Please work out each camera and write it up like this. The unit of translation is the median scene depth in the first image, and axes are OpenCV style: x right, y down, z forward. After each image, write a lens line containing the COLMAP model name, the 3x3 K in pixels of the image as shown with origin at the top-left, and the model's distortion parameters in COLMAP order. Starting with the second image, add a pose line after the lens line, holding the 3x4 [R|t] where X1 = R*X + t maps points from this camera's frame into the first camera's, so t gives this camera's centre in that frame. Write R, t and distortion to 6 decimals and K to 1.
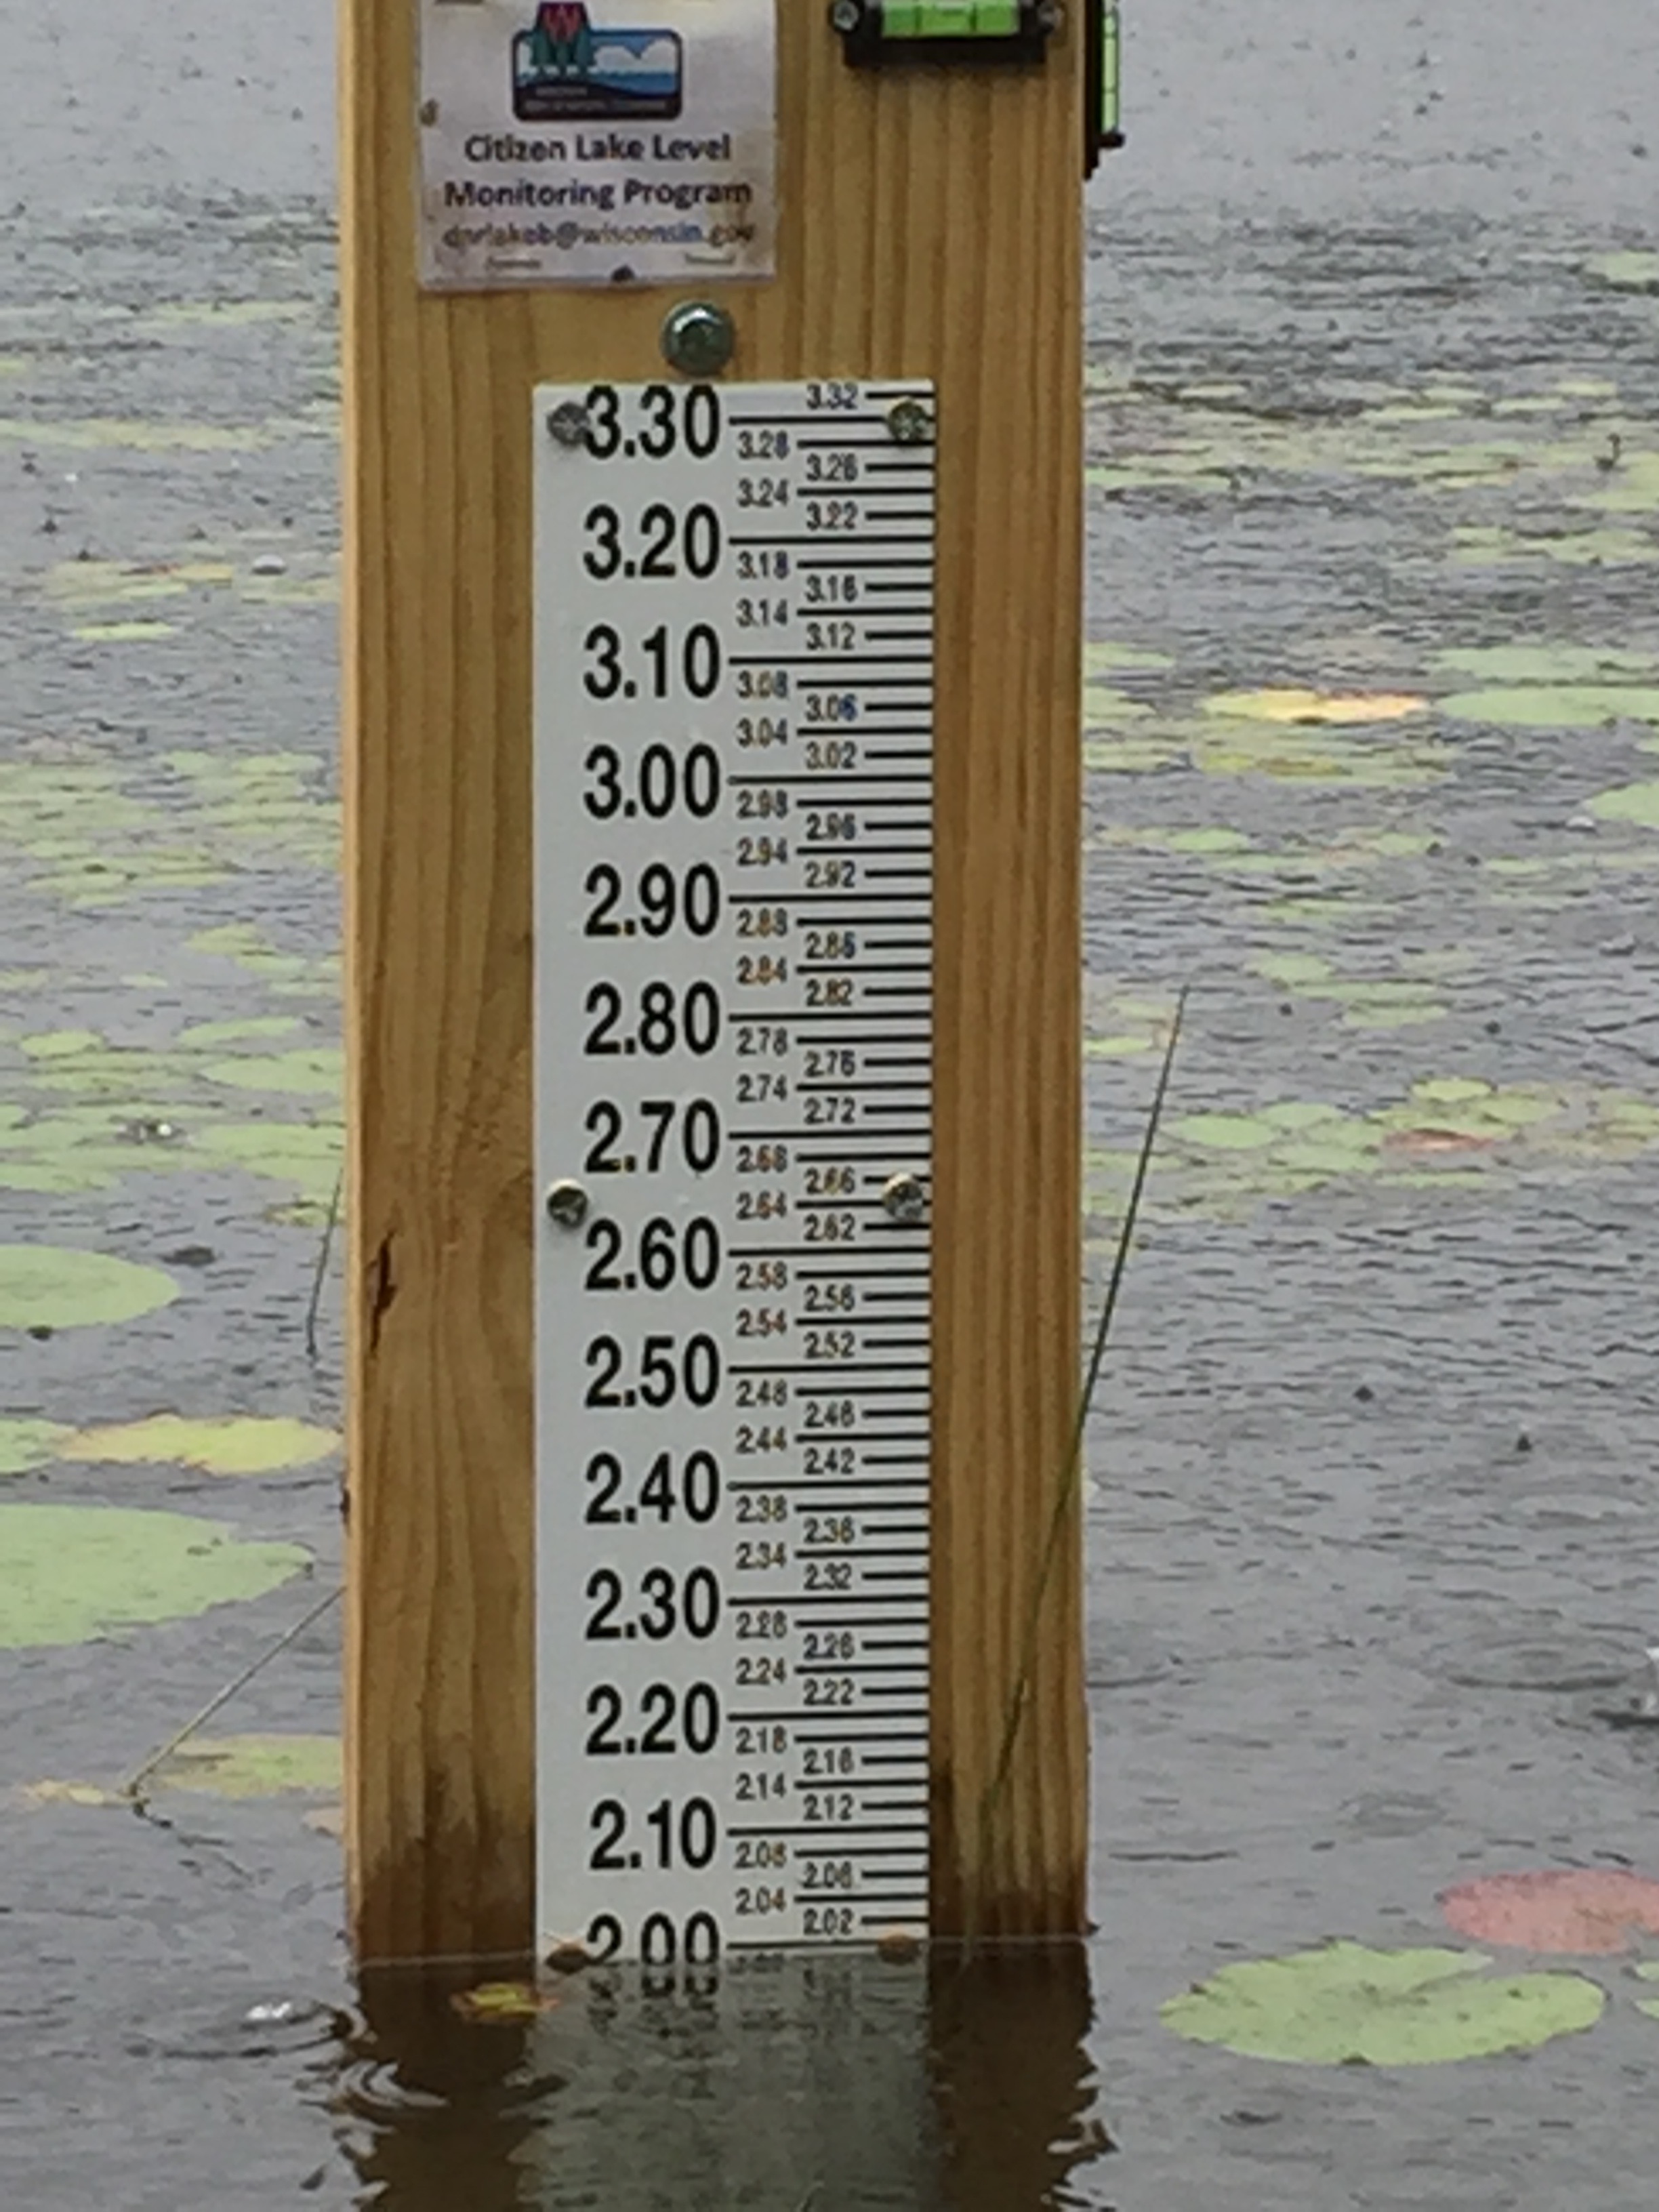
lens RADIAL K [[9790.8, 0, 724.4], [0, 9790.8, 1142.0], [0, 0, 1]] dist [0.059349, 0.000000]
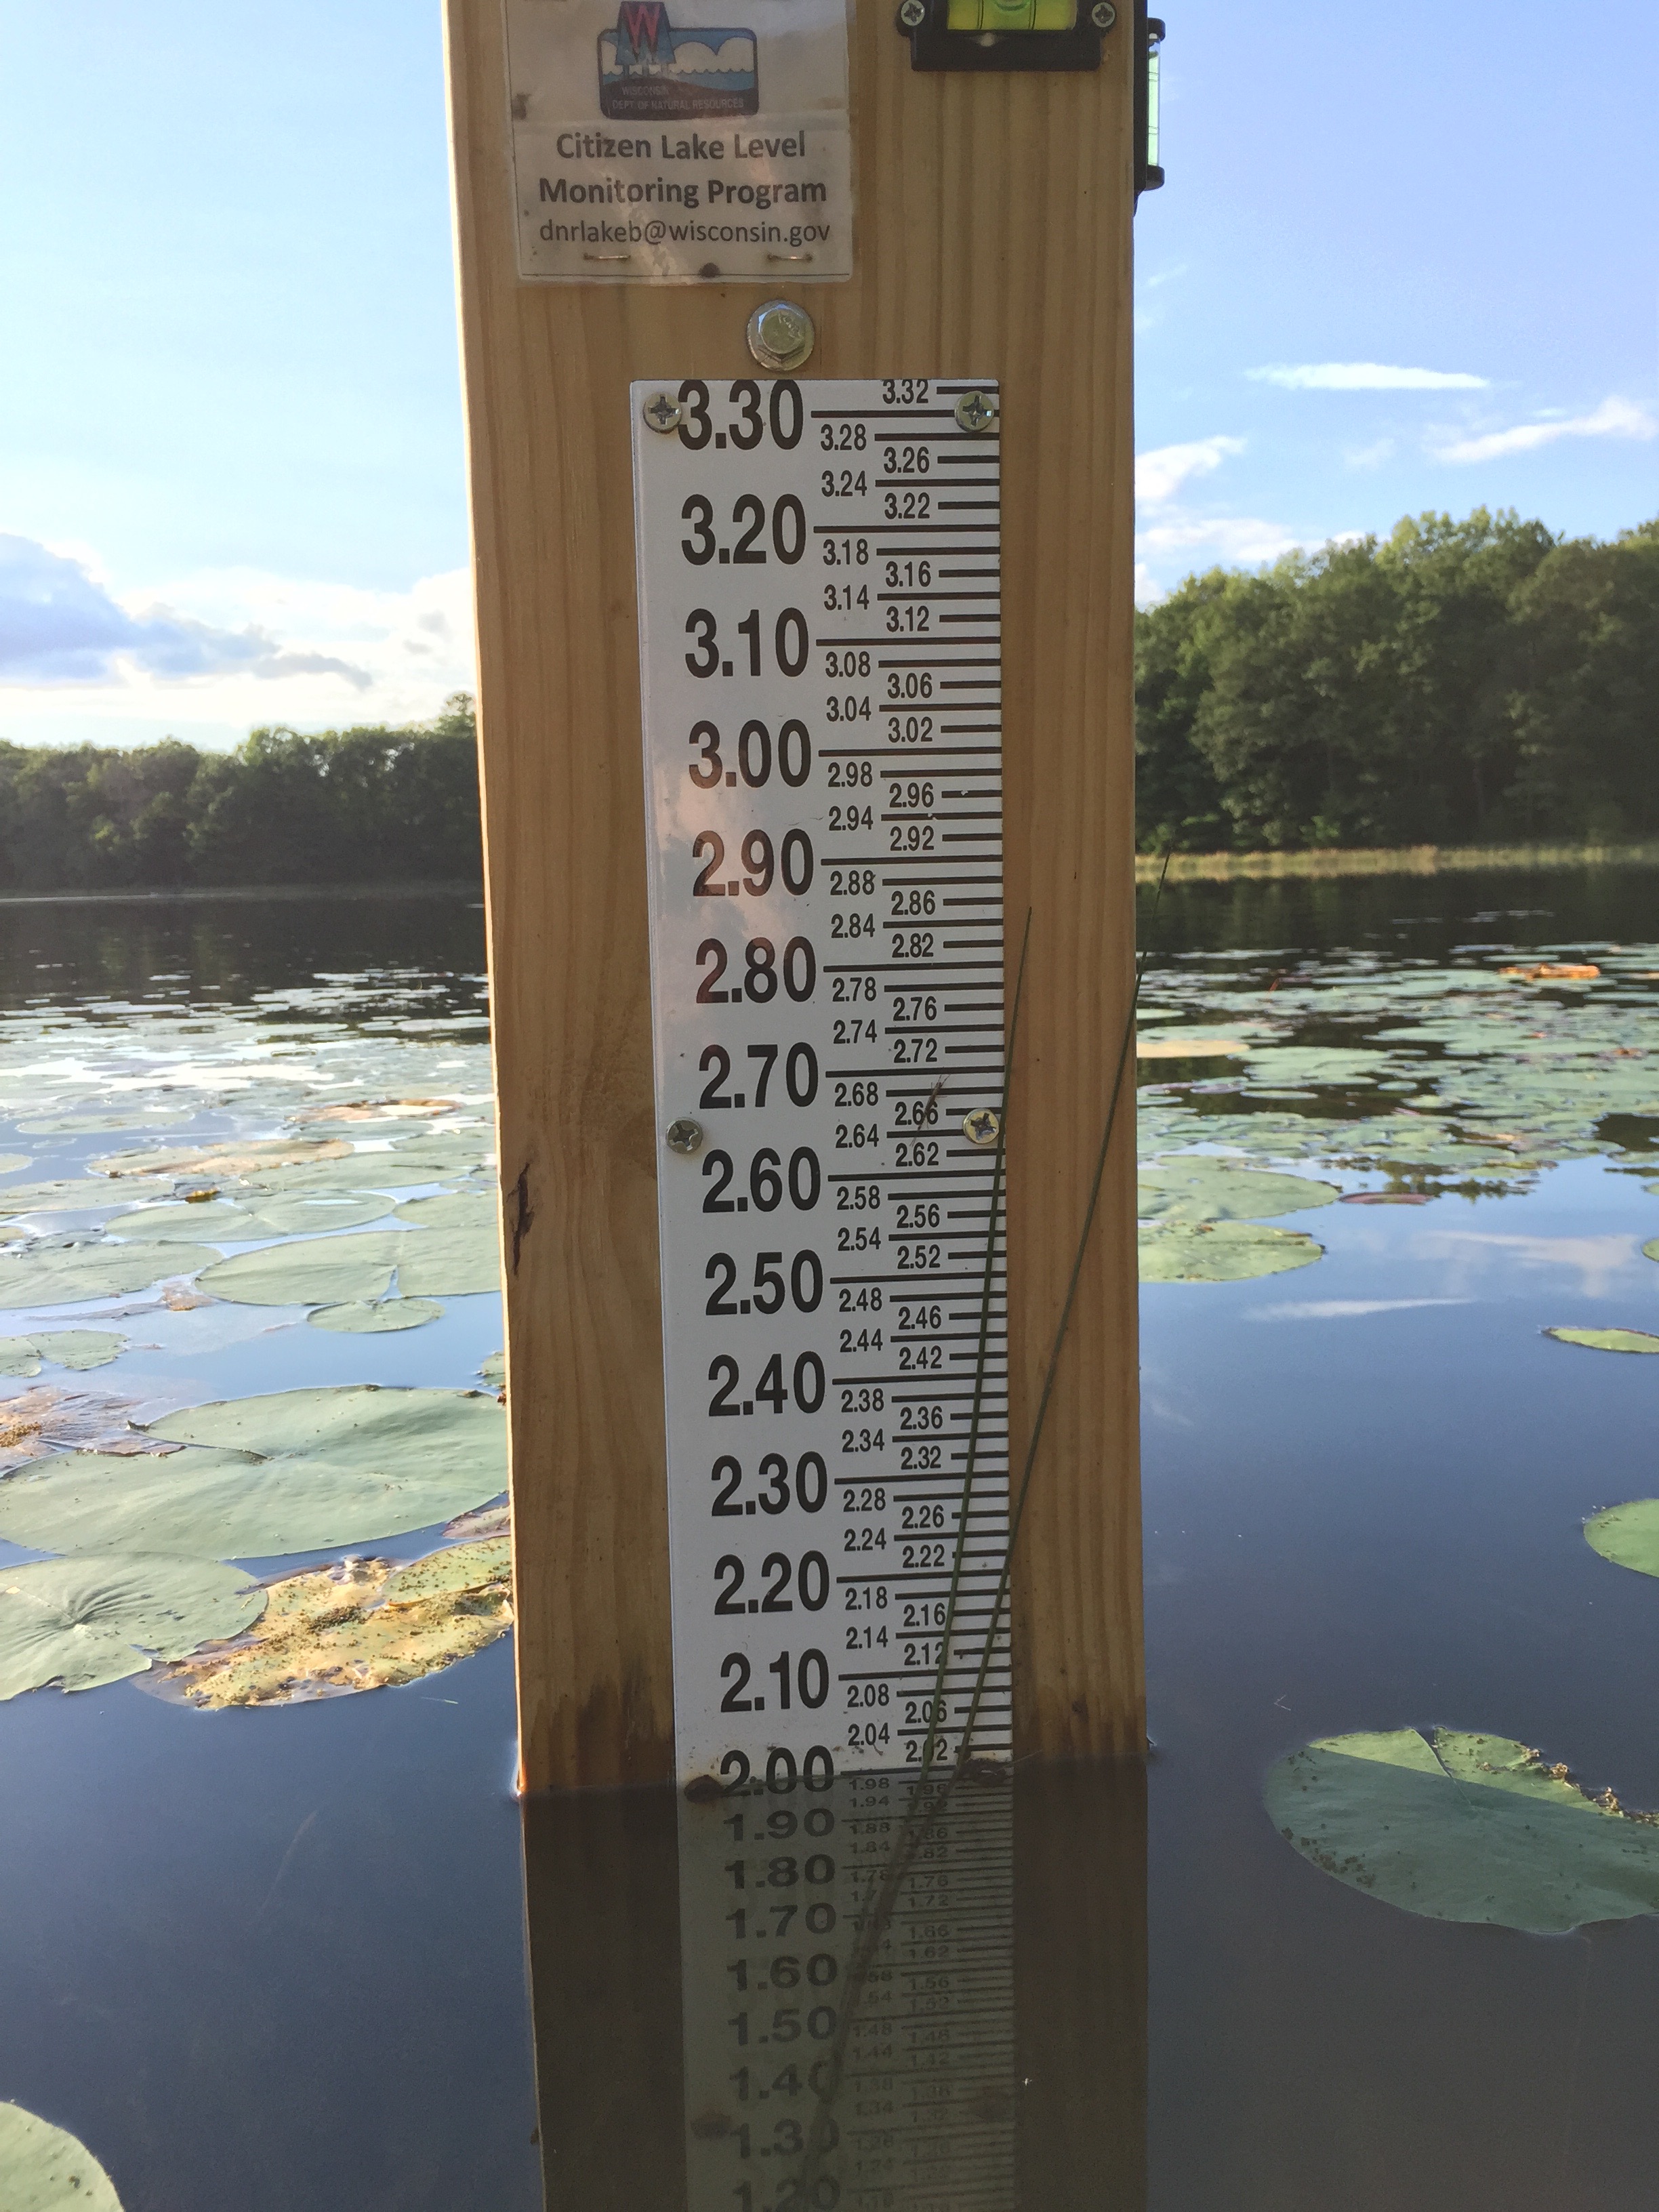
lens RADIAL K [[1959.2, 0, 833.0], [0, 1959.2, 1080.0], [0, 0, 1]] dist [0.061867, -0.063750]
pose [[0.999276, -0.017739, -0.033669, 0.008852], [0.016432, 0.999116, -0.038692, 0.008815], [0.034326, 0.038110, 0.998684, 0.774699]]
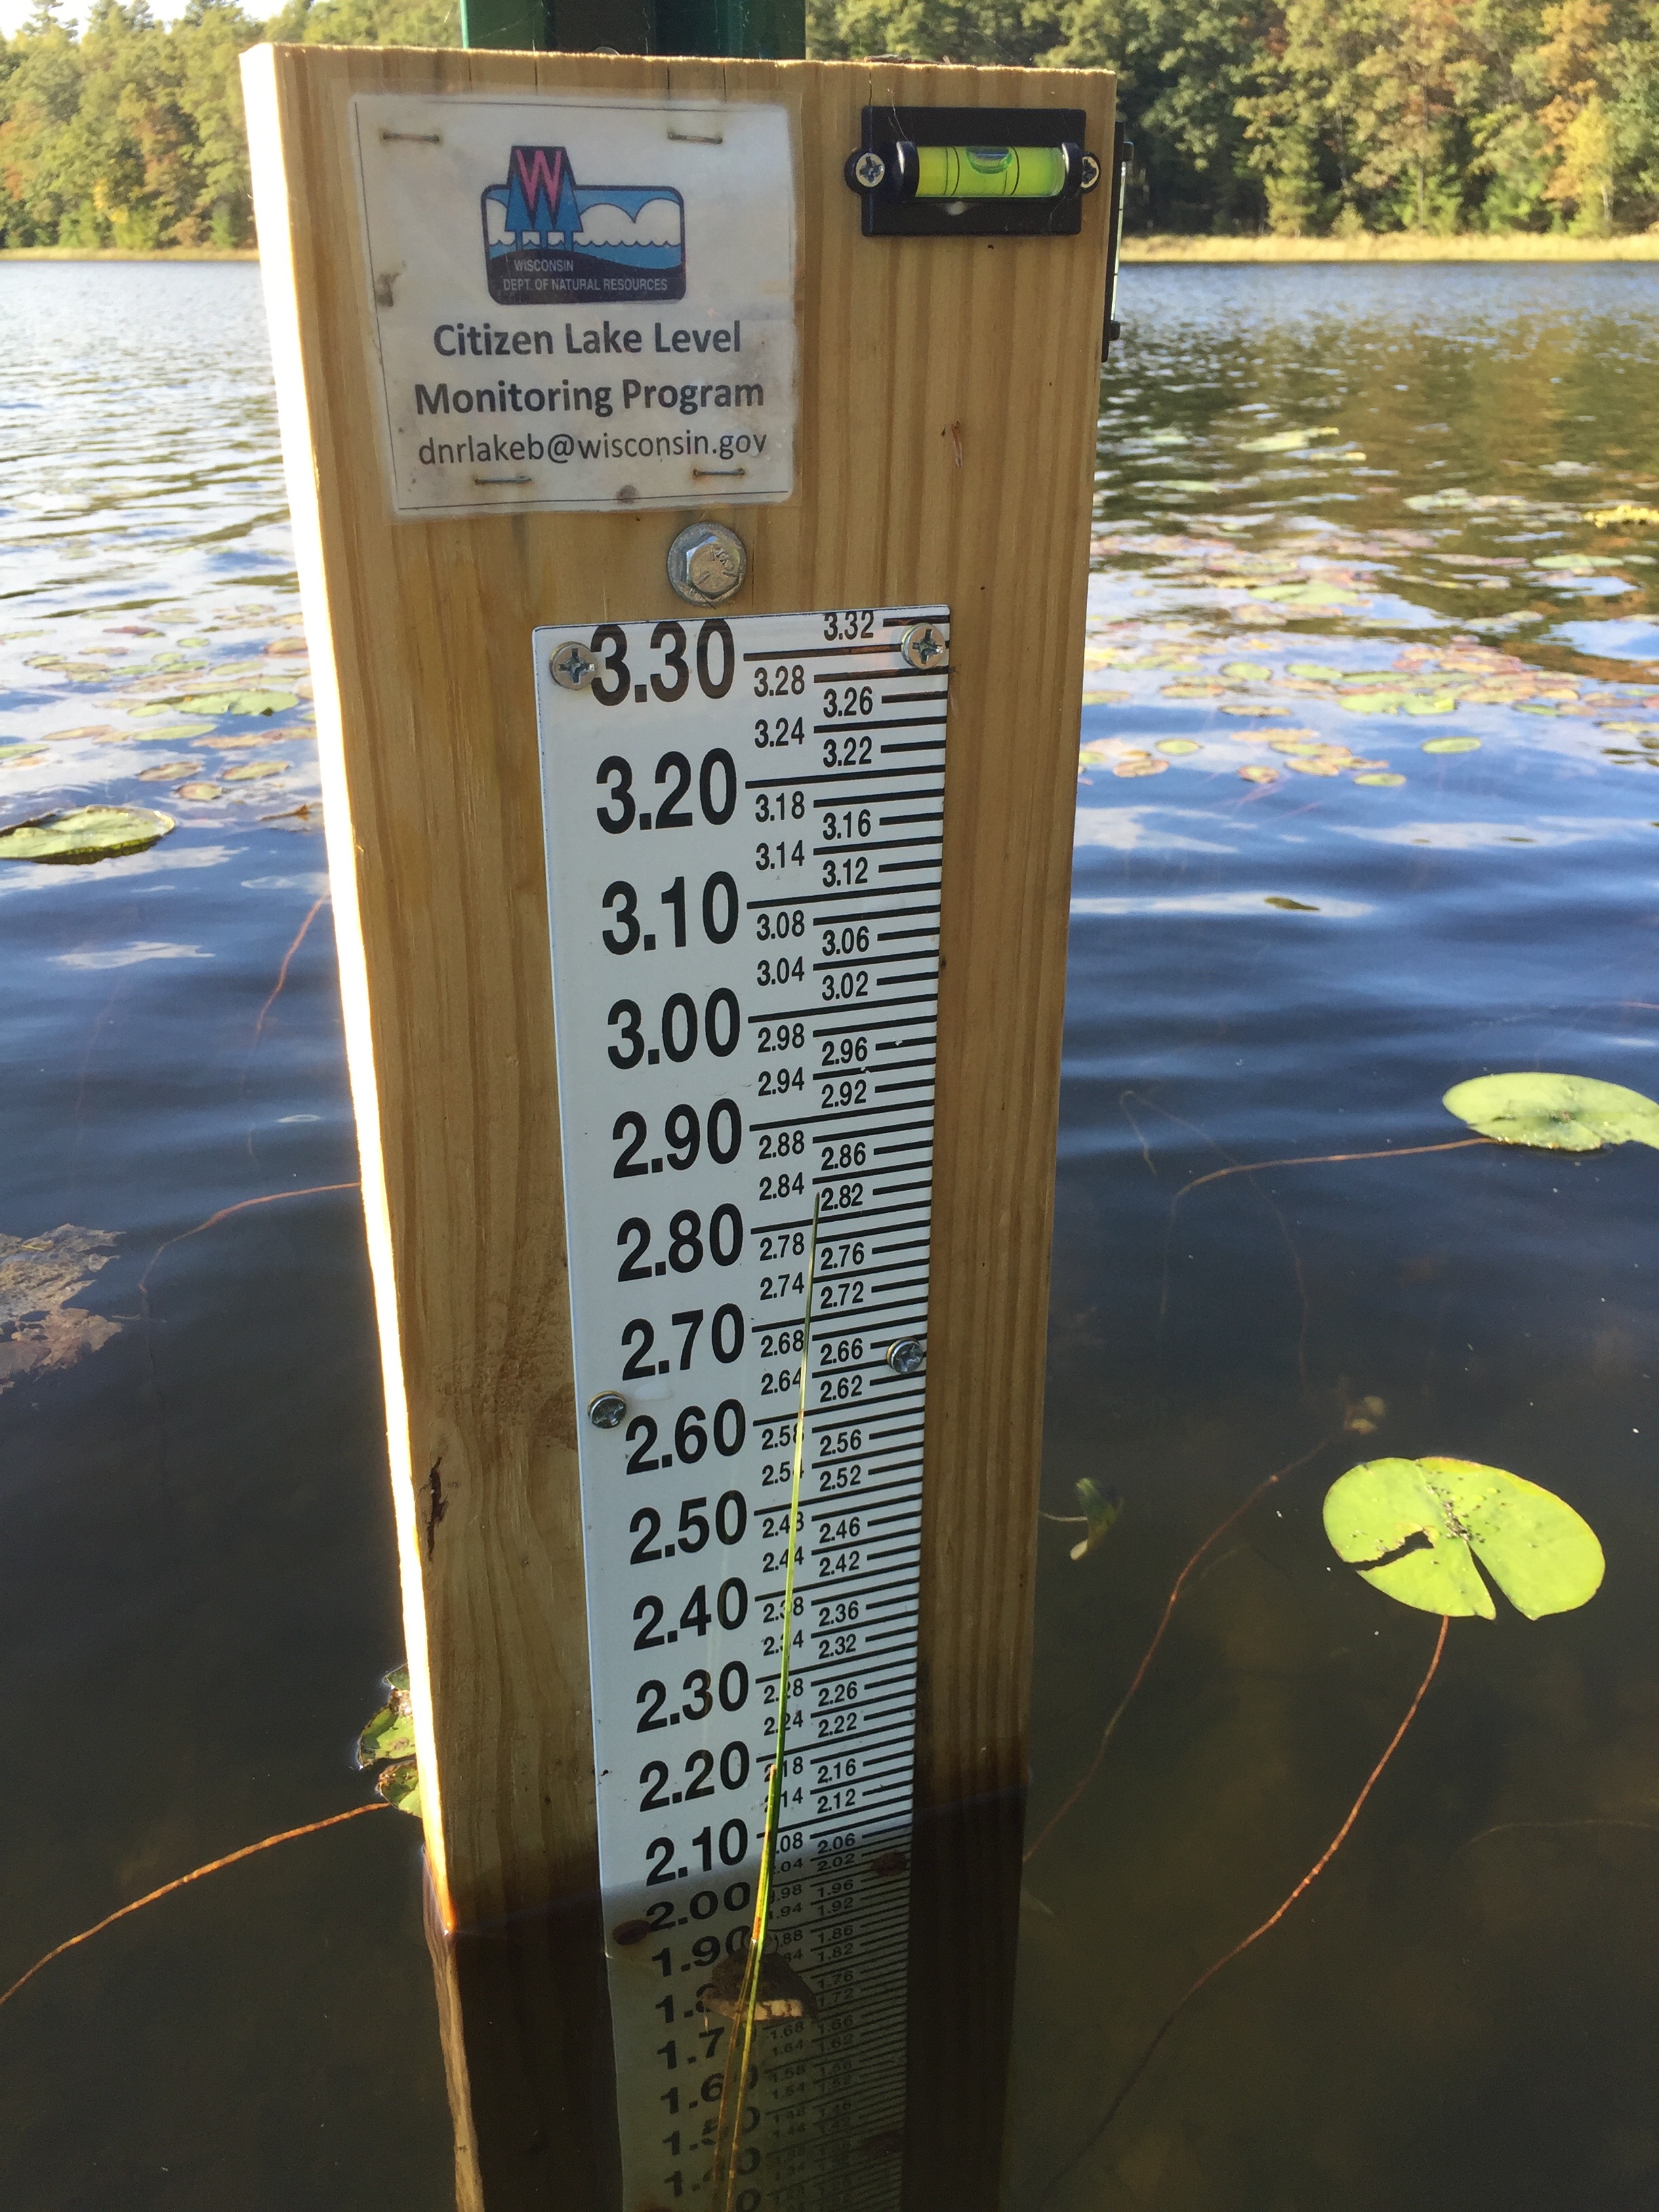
lens RADIAL K [[1959.2, 0, 846.7], [0, 1959.2, 1123.5], [0, 0, 1]] dist [0.061867, -0.063750]
pose [[0.971465, -0.091823, 0.218687, -0.034537], [0.032012, 0.964345, 0.262707, -0.078734], [-0.235013, -0.248210, 0.939766, 0.801951]]
